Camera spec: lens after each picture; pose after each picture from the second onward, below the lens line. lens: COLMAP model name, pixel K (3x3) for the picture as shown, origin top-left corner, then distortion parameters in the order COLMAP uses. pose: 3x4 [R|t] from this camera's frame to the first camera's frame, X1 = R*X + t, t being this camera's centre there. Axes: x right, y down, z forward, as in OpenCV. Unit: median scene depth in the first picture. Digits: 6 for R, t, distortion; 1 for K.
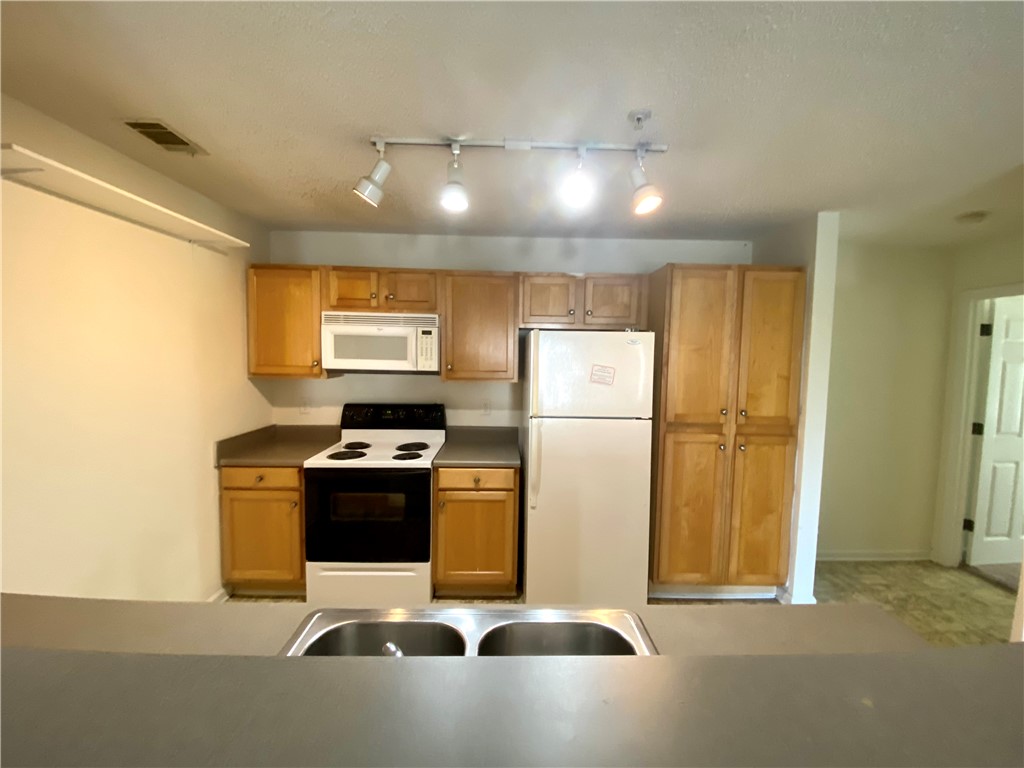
lens RADIAL K [[409.1, 0, 513.7], [0, 409.1, 376.0], [0, 0, 1]] dist [0.003611, -0.001488]
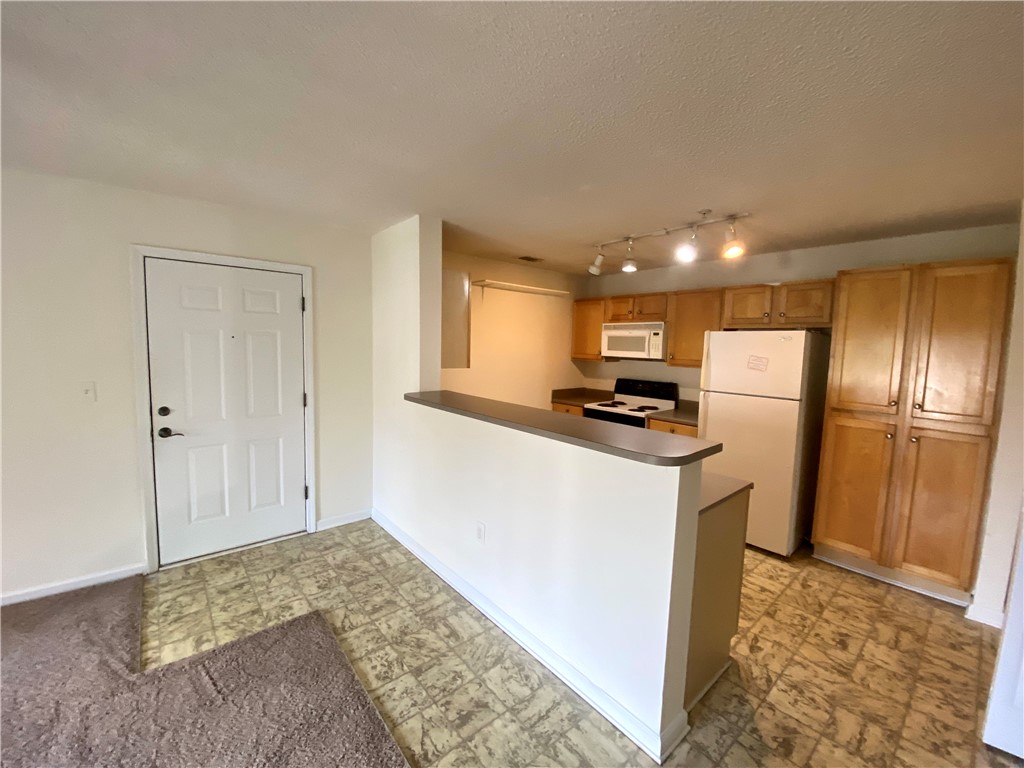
lens RADIAL K [[409.1, 0, 513.3], [0, 409.1, 379.8], [0, 0, 1]] dist [0.003611, -0.001488]
pose [[0.638582, 0.064948, -0.766808, 0.644086], [-0.053708, 0.997764, 0.039783, 0.034571], [0.767677, 0.015779, 0.640643, -0.413572]]
